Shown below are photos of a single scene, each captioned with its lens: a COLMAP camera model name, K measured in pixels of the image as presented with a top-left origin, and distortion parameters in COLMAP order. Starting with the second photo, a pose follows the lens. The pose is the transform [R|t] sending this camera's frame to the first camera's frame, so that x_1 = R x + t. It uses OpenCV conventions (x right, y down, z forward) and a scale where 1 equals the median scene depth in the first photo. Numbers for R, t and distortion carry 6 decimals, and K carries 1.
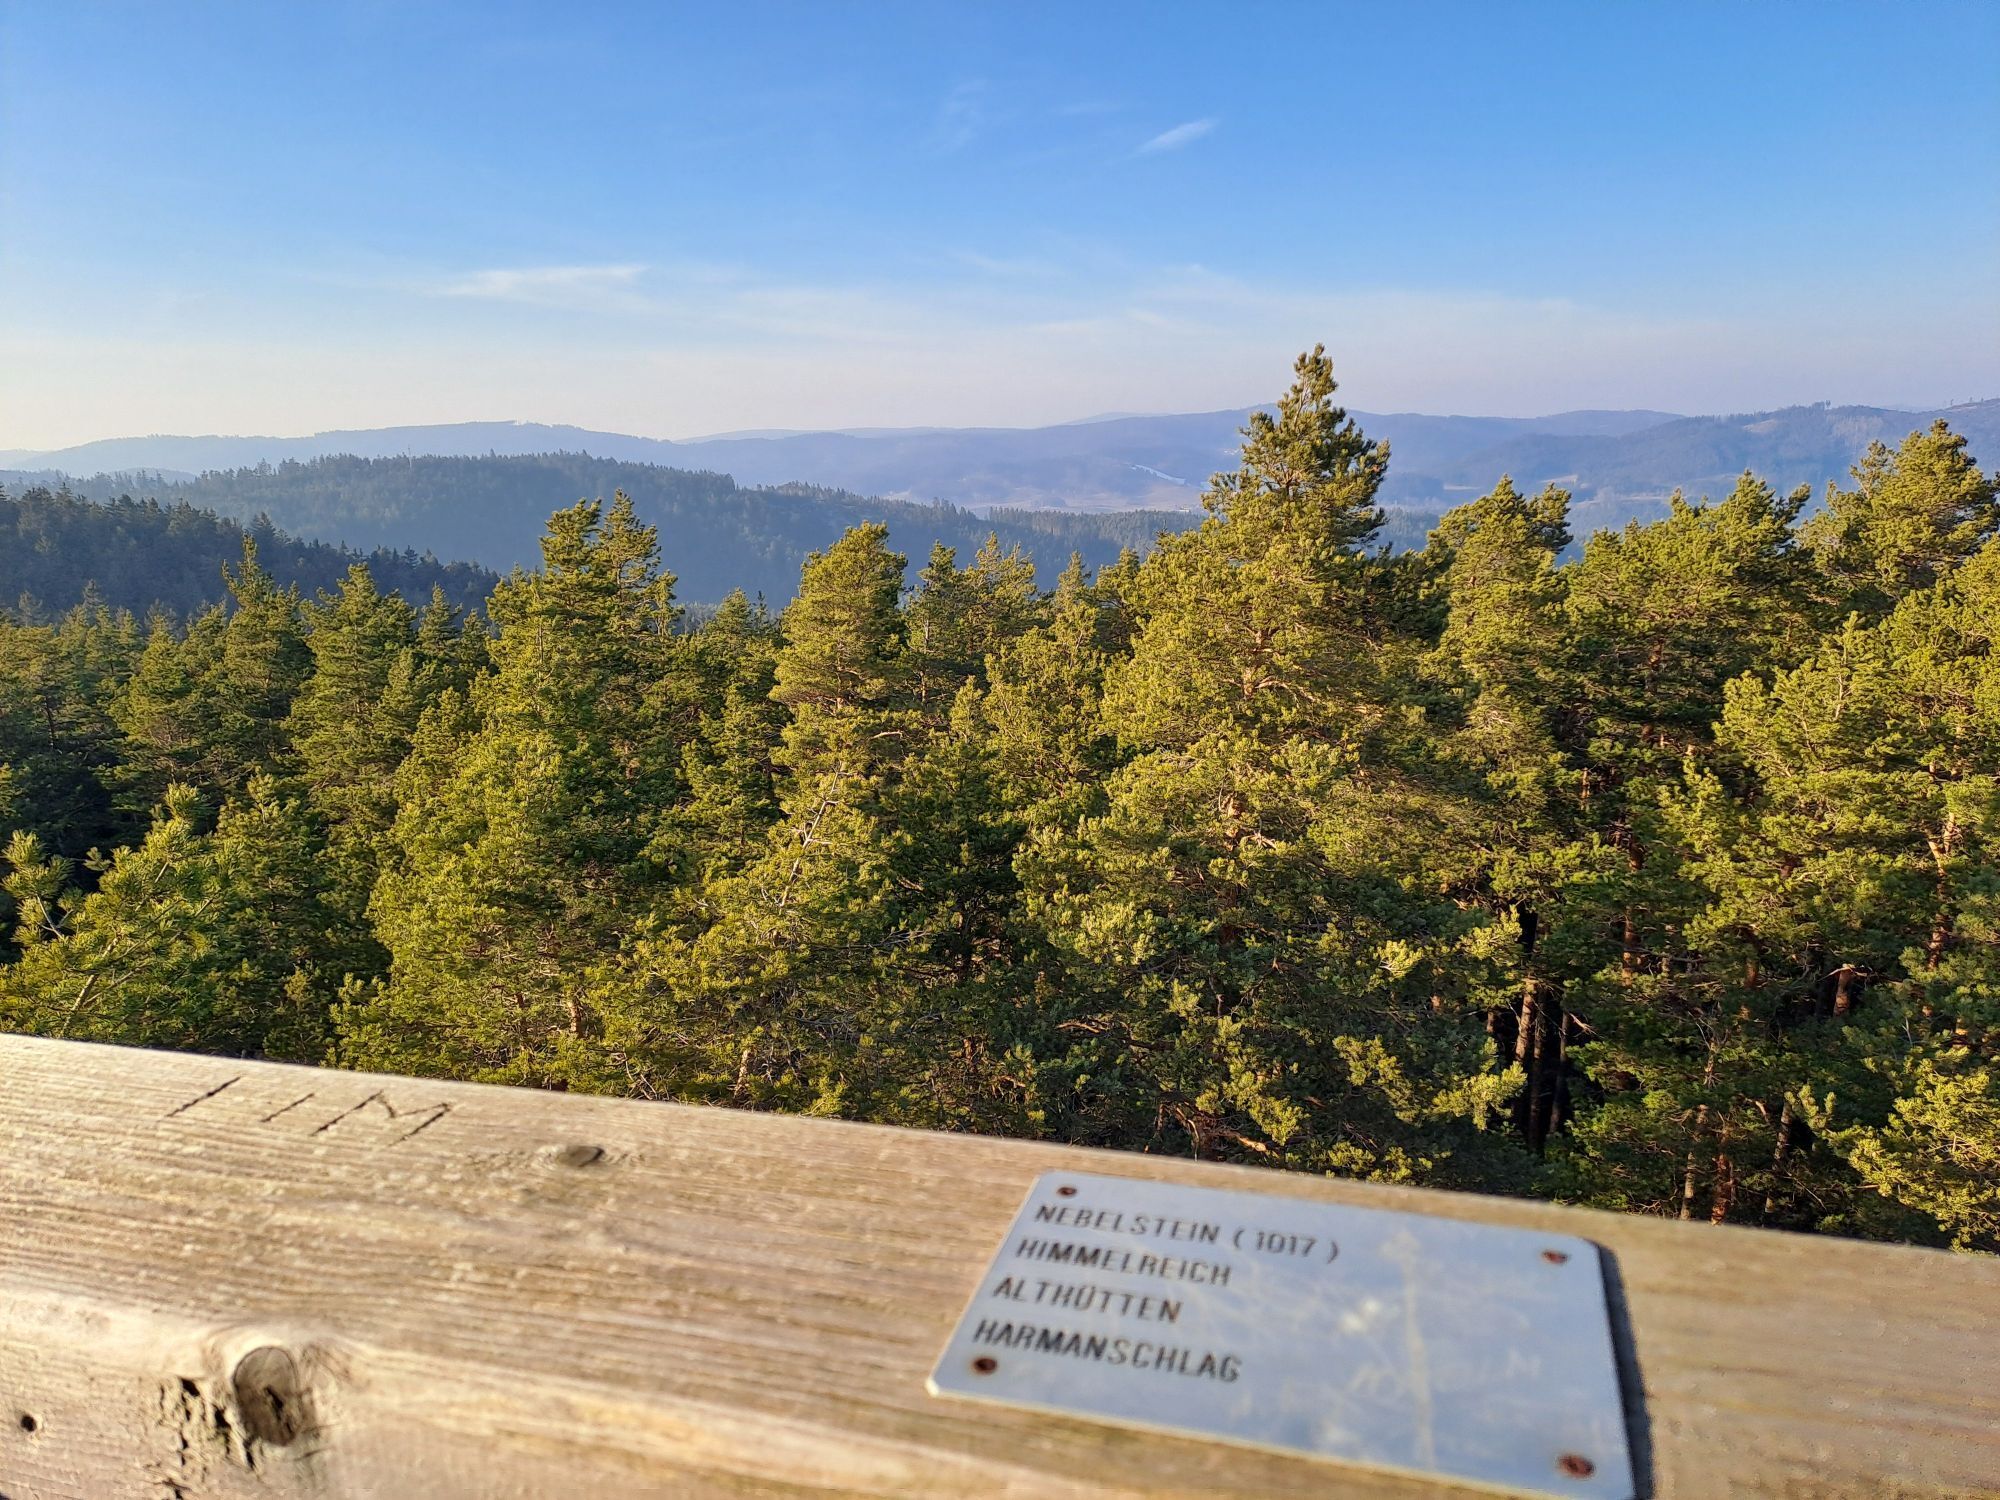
lens RADIAL K [[1427.1, 0, 1029.2], [0, 1427.1, 749.7], [0, 0, 1]] dist [0.097771, -0.080889]
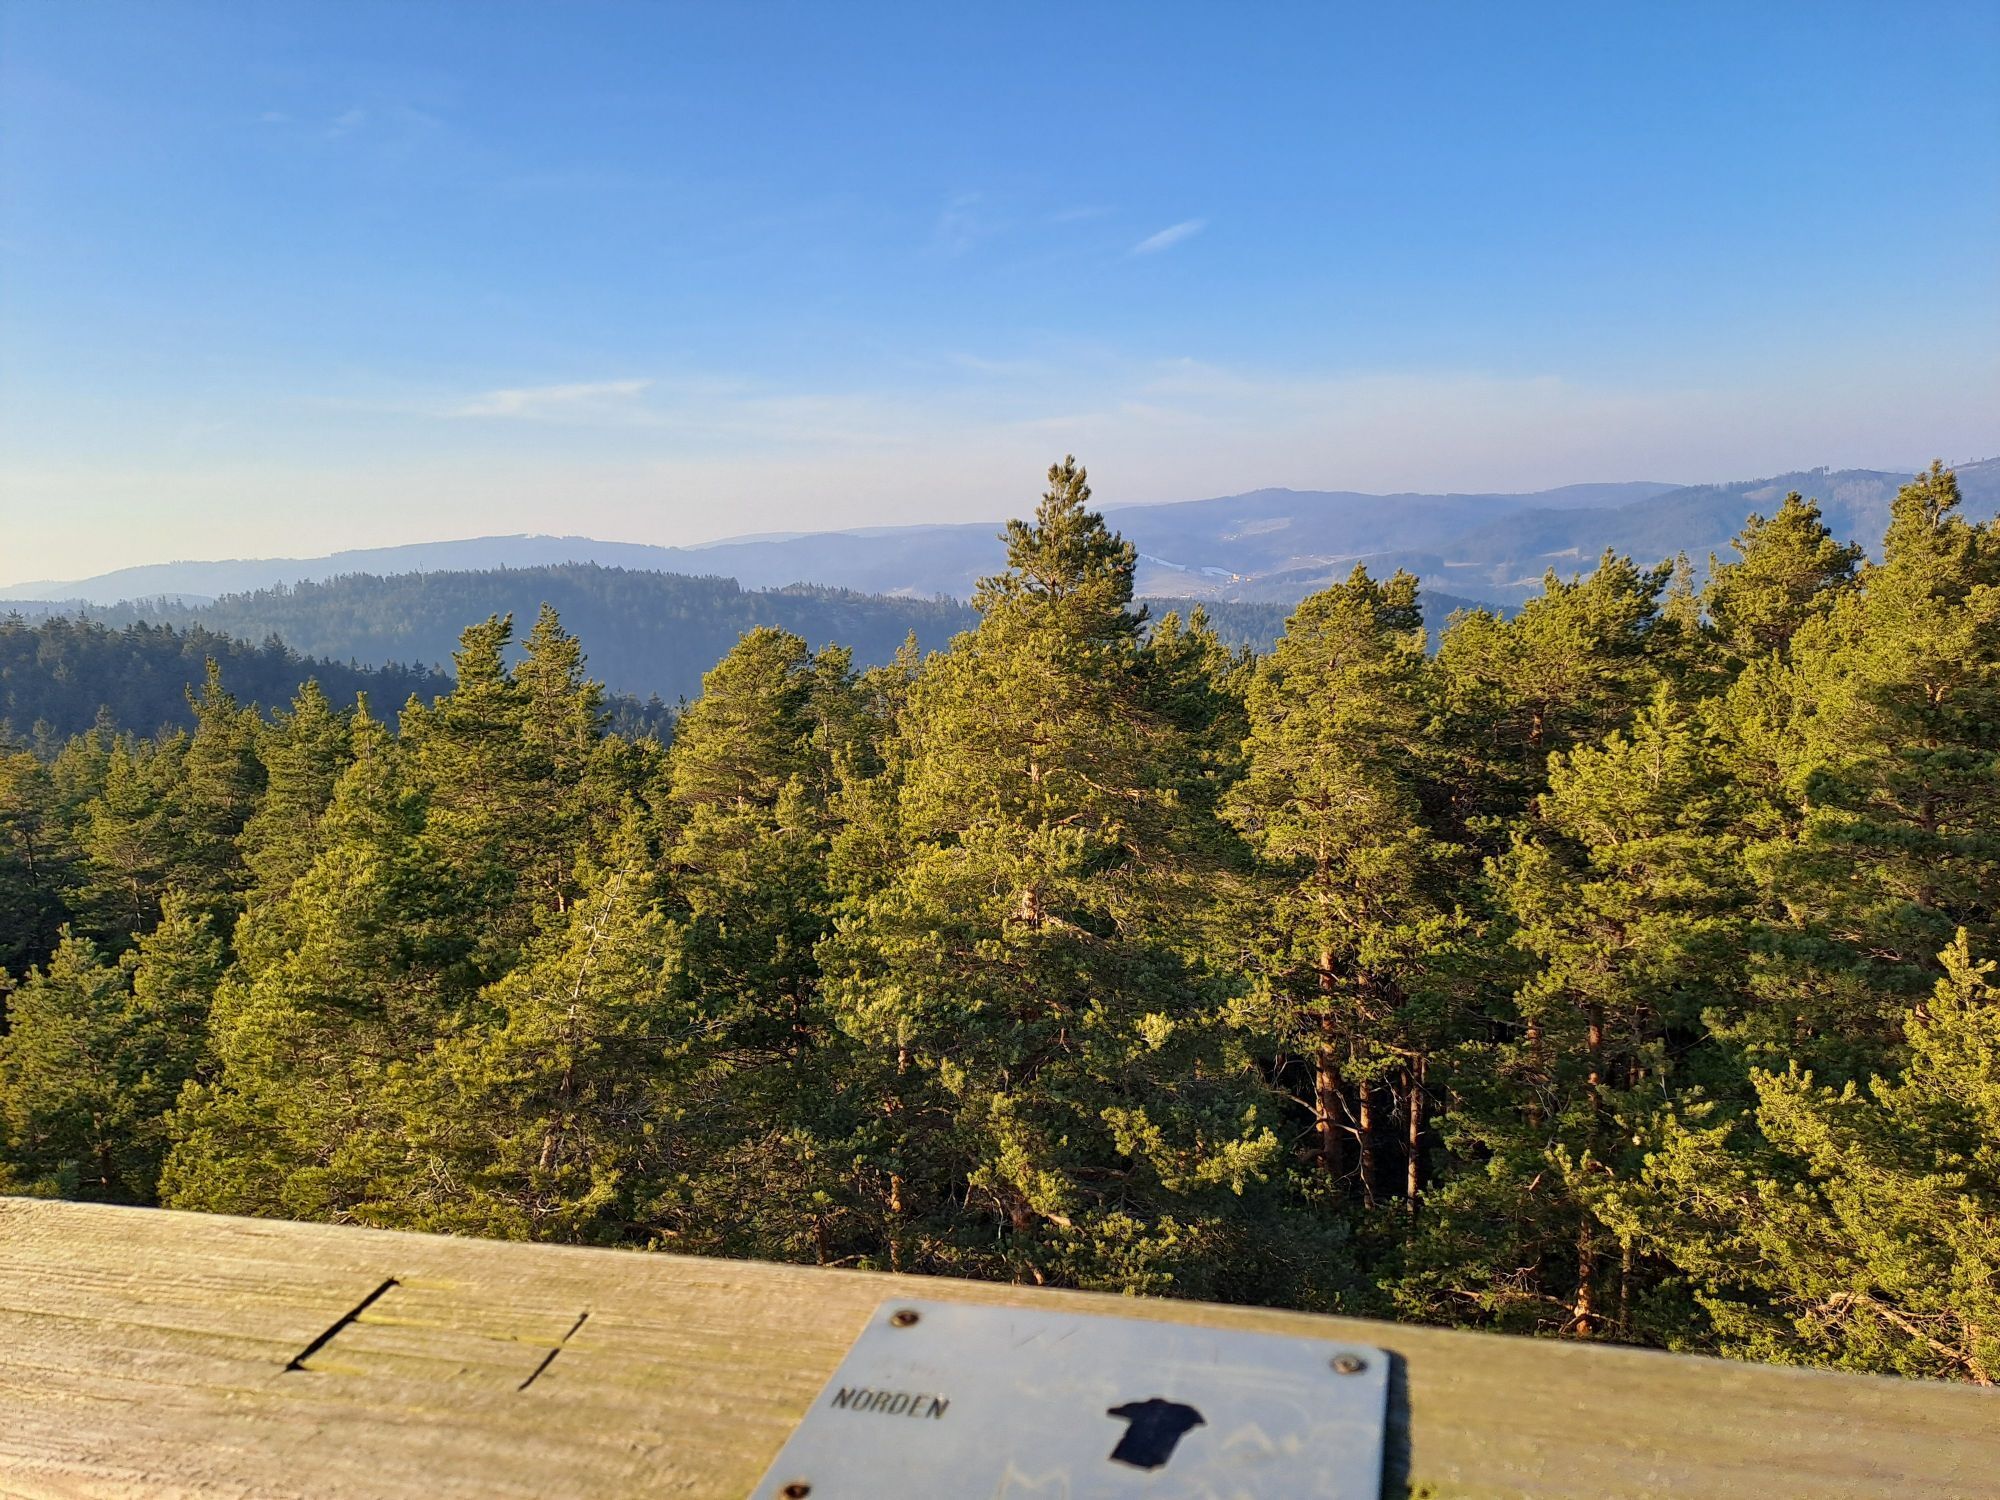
lens RADIAL K [[1427.4, 0, 1012.2], [0, 1427.4, 756.2], [0, 0, 1]] dist [0.121711, -0.143937]
pose [[0.999218, -0.034077, -0.020043, 0.122907], [0.032858, 0.997758, -0.058306, 0.002255], [0.021985, 0.057602, 0.998098, -0.039141]]
